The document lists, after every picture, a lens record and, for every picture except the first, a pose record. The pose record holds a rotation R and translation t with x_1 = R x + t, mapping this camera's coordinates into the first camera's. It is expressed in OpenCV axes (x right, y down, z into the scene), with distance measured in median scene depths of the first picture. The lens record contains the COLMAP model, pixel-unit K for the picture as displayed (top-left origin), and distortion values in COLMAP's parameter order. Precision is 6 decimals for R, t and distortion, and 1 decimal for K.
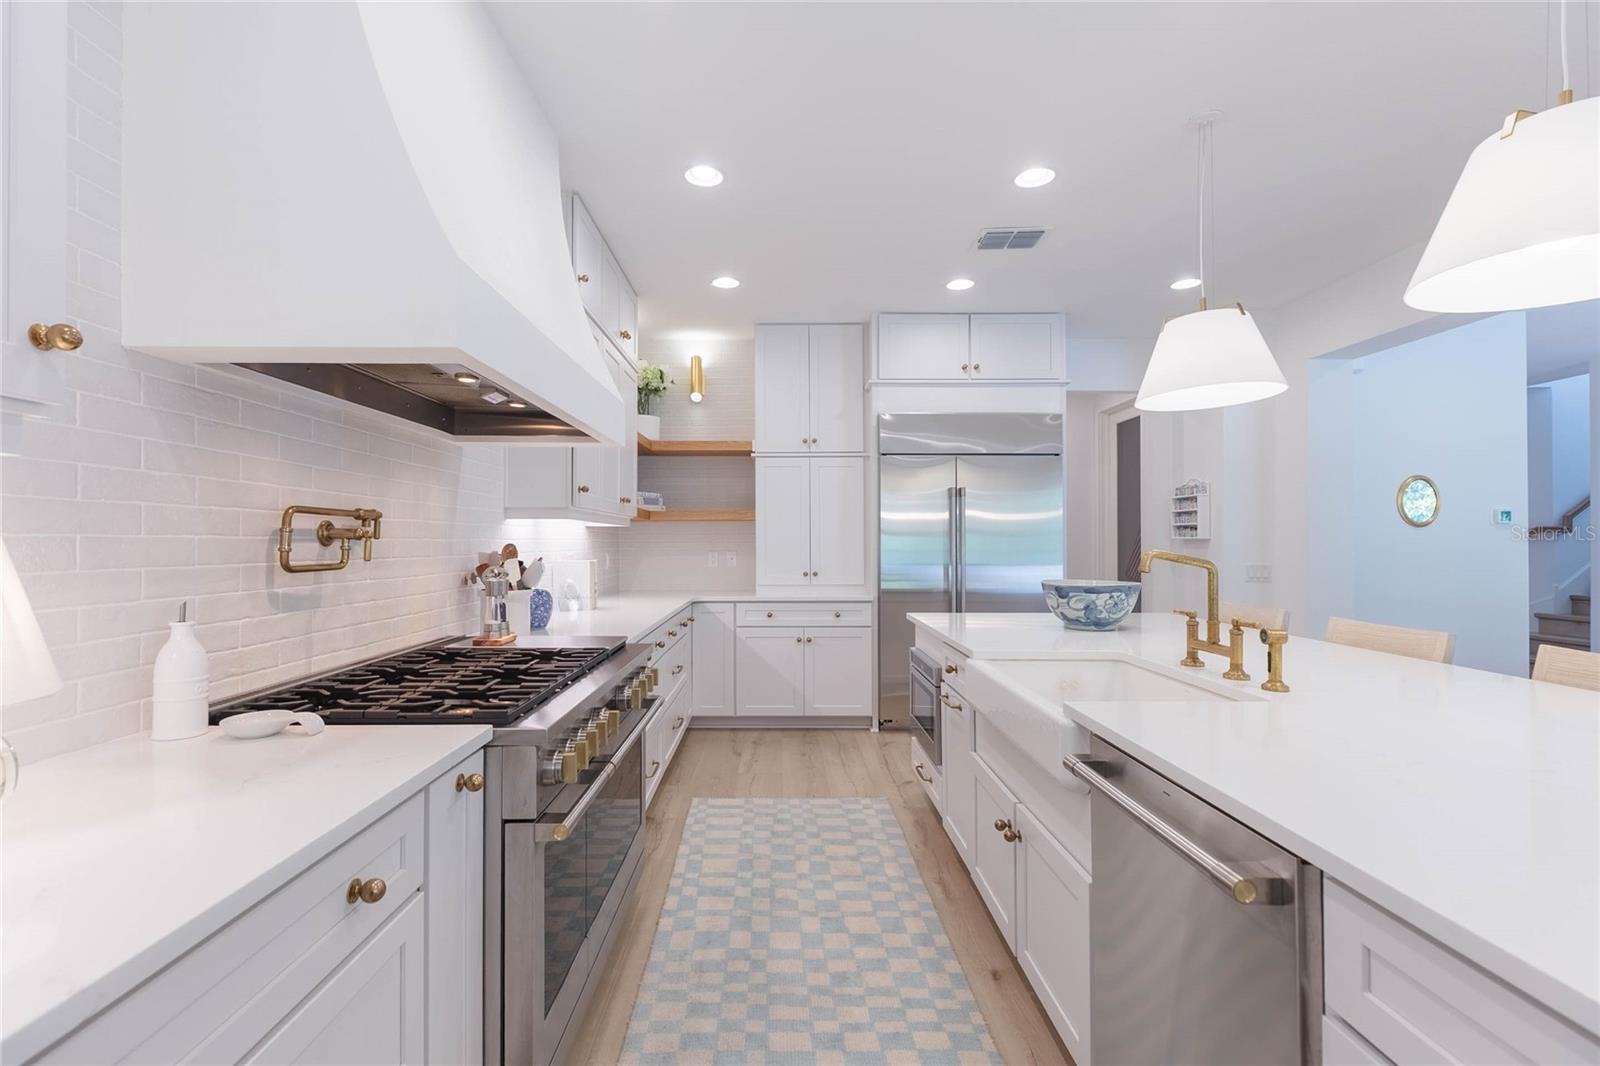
lens RADIAL K [[729.7, 0, 791.6], [0, 729.7, 535.9], [0, 0, 1]] dist [0.010294, -0.000405]
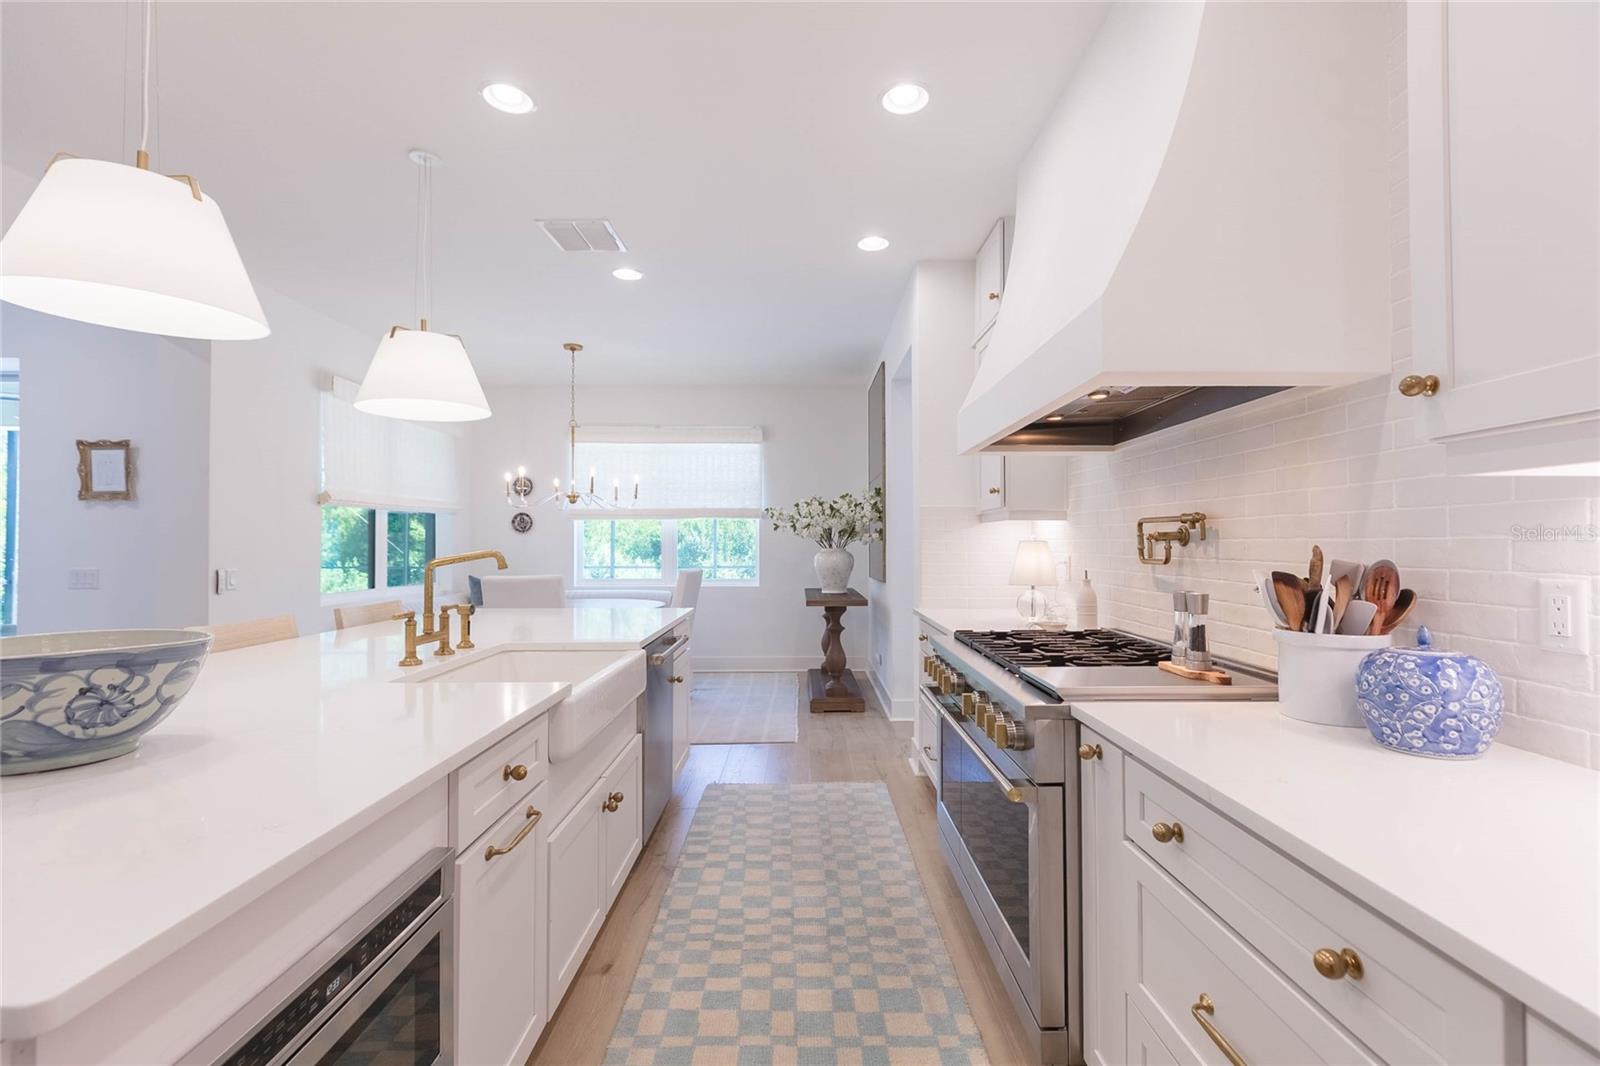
lens RADIAL K [[729.7, 0, 804.4], [0, 729.7, 531.8], [0, 0, 1]] dist [0.010294, -0.000405]
pose [[-0.999913, -0.000142, 0.013167, -0.008916], [-0.000376, 0.999841, -0.017806, 0.011584], [-0.013162, -0.017809, -0.999755, 2.059552]]
